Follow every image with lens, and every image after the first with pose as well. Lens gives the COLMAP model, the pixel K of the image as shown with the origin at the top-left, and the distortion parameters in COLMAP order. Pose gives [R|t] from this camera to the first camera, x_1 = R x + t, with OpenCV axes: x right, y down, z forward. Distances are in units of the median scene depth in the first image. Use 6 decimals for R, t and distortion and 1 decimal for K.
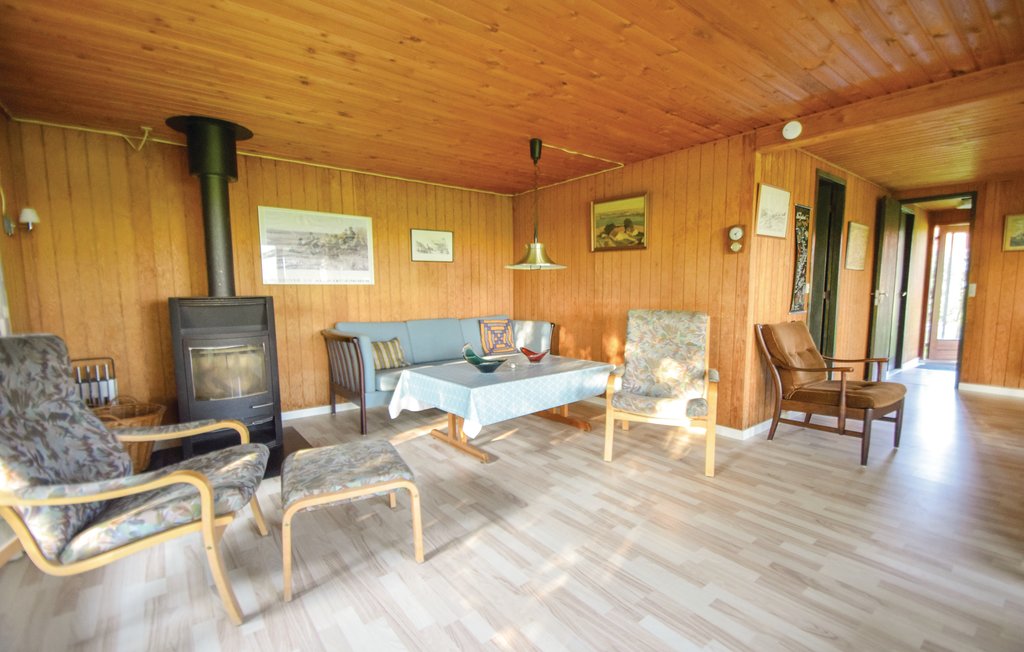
lens RADIAL K [[454.8, 0, 506.6], [0, 454.8, 334.2], [0, 0, 1]] dist [-0.018509, -0.000522]
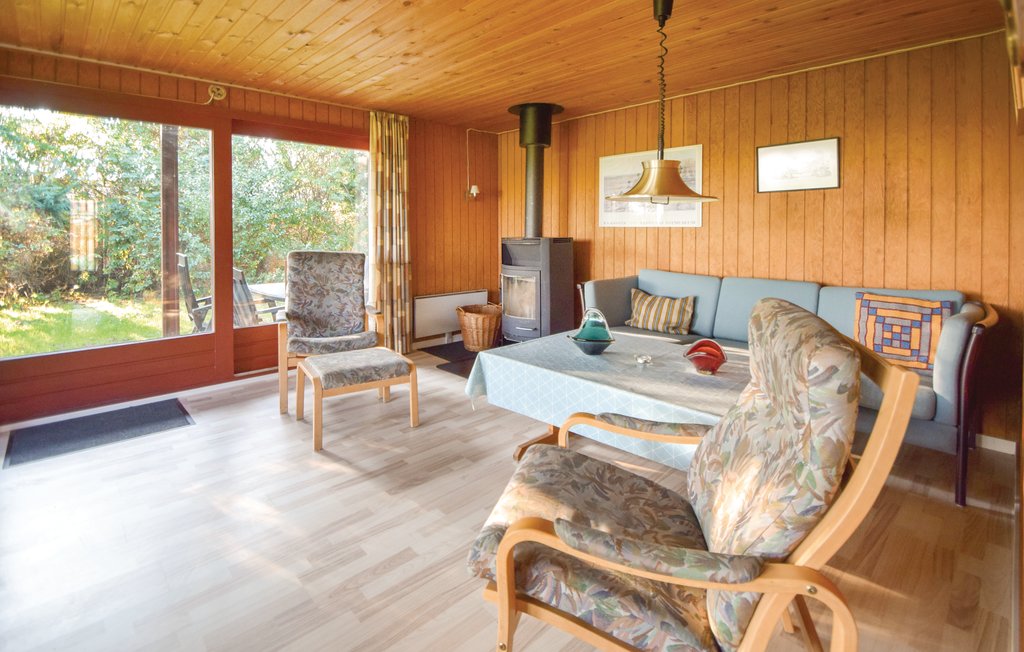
lens RADIAL K [[454.8, 0, 501.6], [0, 454.8, 239.0], [0, 0, 1]] dist [-0.018509, -0.000522]
pose [[0.075557, 0.028502, -0.996734, 0.484209], [-0.094851, 0.995264, 0.021270, -0.072400], [0.992620, 0.092934, 0.077902, 0.595280]]
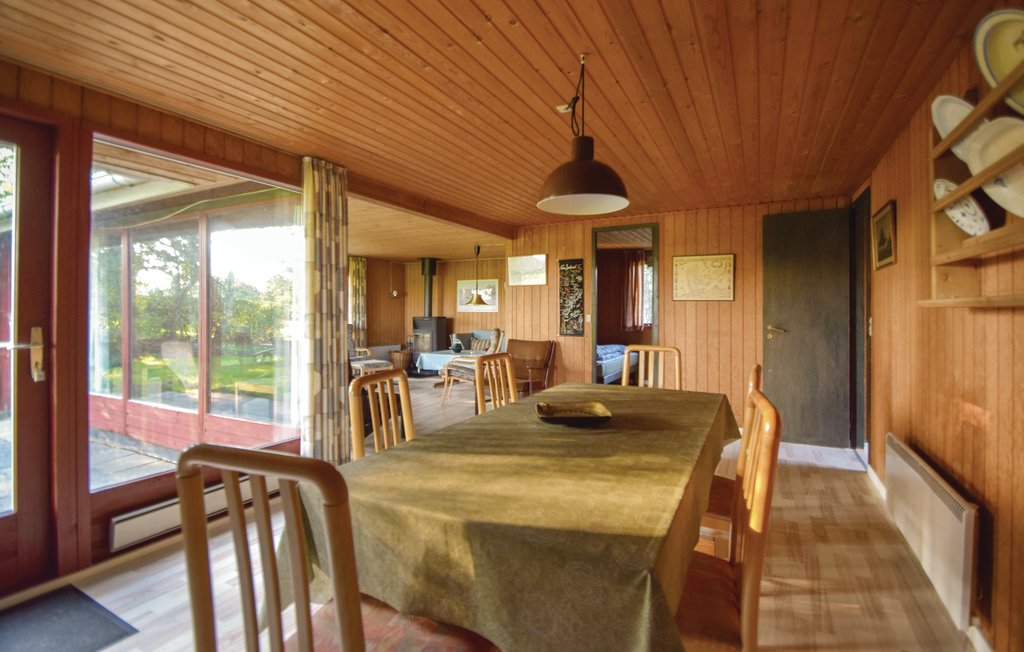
lens RADIAL K [[454.8, 0, 517.0], [0, 454.8, 319.5], [0, 0, 1]] dist [-0.018509, -0.000522]
pose [[0.407000, 0.024094, -0.913110, 1.612304], [-0.089131, 0.995929, -0.013448, -0.057186], [0.909069, 0.086860, 0.407491, 0.258021]]
